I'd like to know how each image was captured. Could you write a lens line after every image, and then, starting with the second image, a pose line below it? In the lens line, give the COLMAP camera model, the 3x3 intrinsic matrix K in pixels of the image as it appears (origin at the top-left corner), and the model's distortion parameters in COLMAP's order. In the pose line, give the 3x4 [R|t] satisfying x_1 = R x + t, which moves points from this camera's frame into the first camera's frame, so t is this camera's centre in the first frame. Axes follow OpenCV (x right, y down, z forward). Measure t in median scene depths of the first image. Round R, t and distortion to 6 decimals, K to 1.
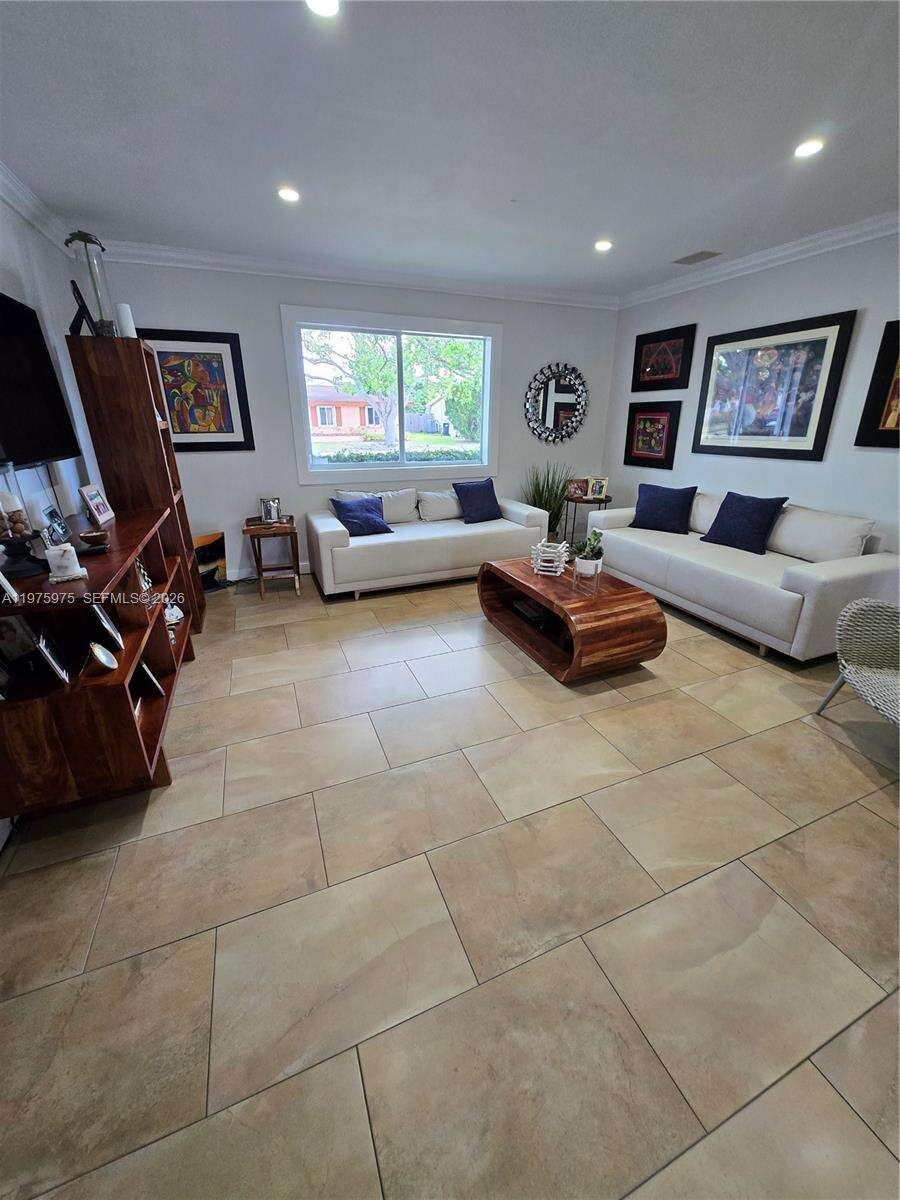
lens RADIAL K [[471.8, 0, 457.7], [0, 471.8, 594.3], [0, 0, 1]] dist [-0.006211, 0.001472]
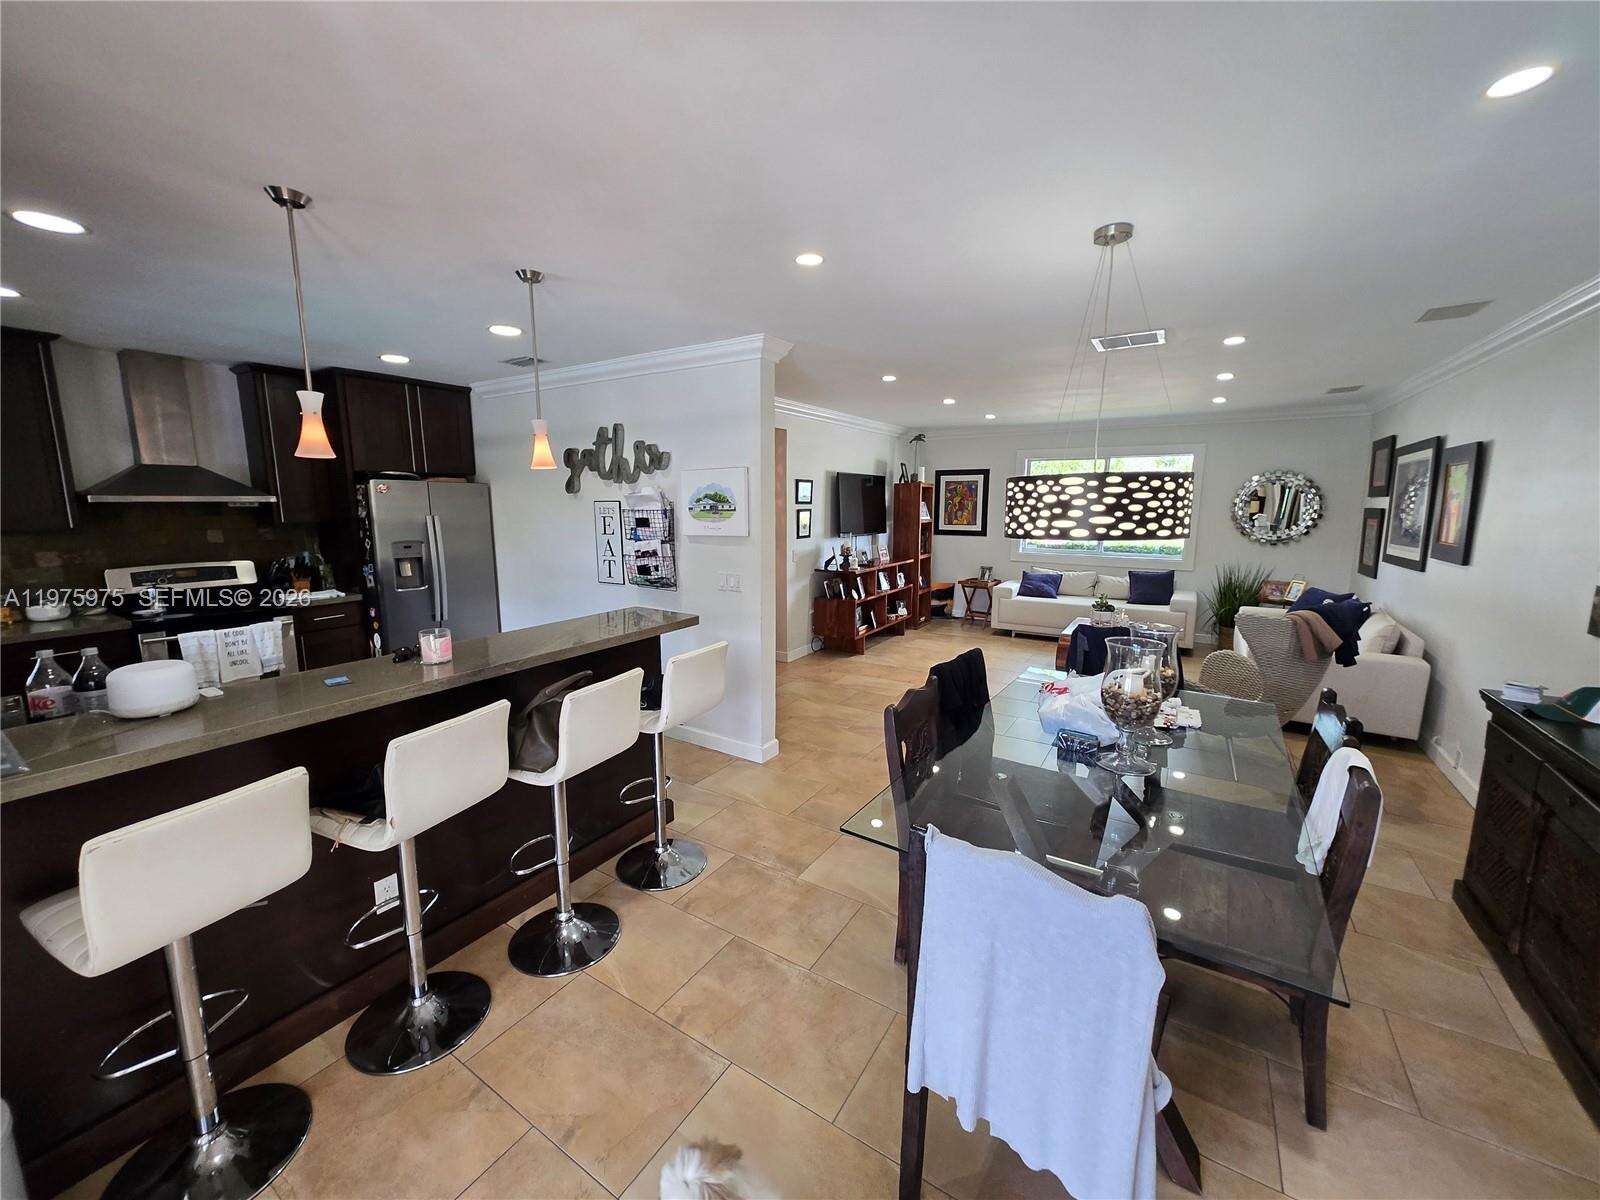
lens RADIAL K [[629.1, 0, 788.6], [0, 629.1, 601.7], [0, 0, 1]] dist [-0.006211, 0.001472]
pose [[0.577067, 0.131254, -0.806081, 1.361898], [-0.291473, 0.955102, -0.053144, 0.308886], [0.762913, 0.265618, 0.589415, -1.020602]]
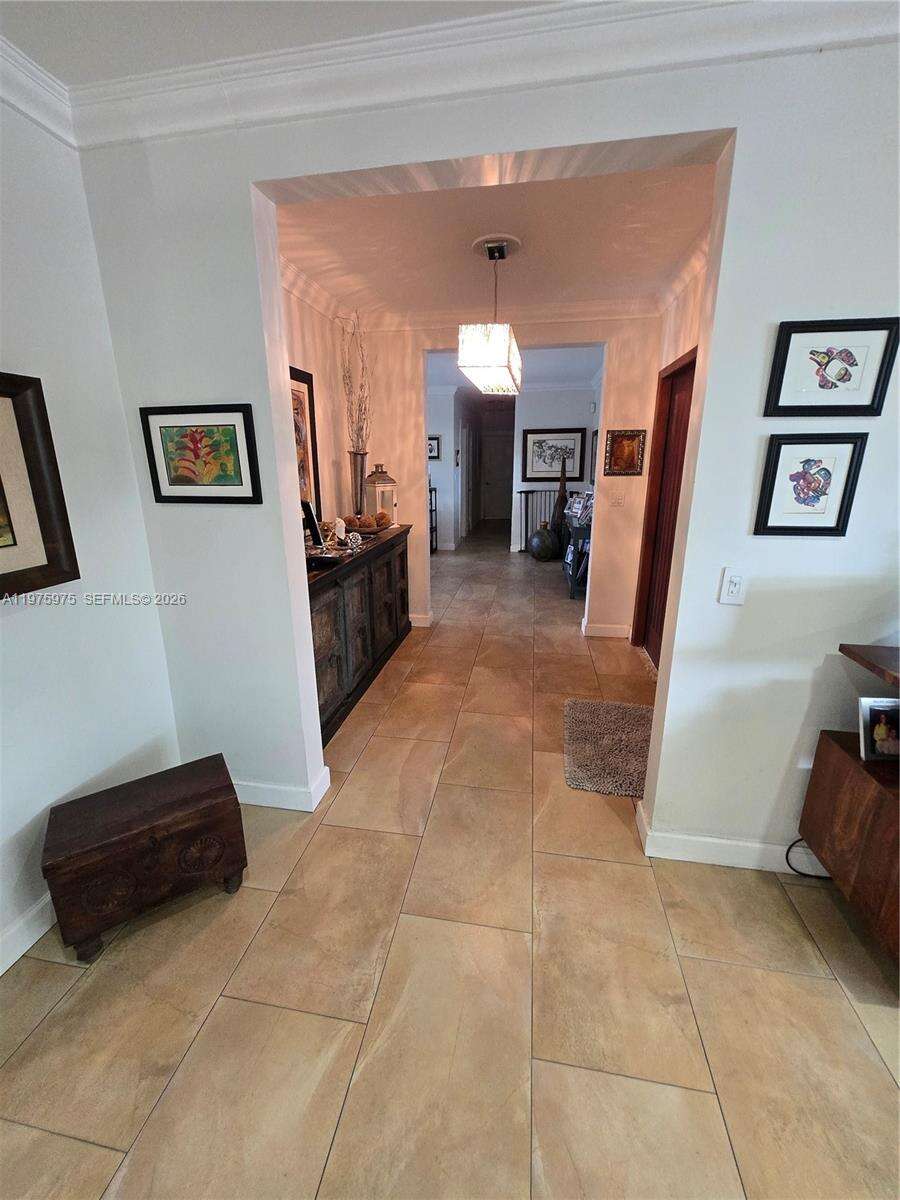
lens RADIAL K [[471.8, 0, 449.7], [0, 471.8, 590.8], [0, 0, 1]] dist [-0.006211, 0.001472]
pose [[-0.540039, 0.226823, -0.810499, 0.098056], [-0.298699, 0.848659, 0.436527, -0.122121], [0.786852, 0.477837, -0.390558, 0.280675]]
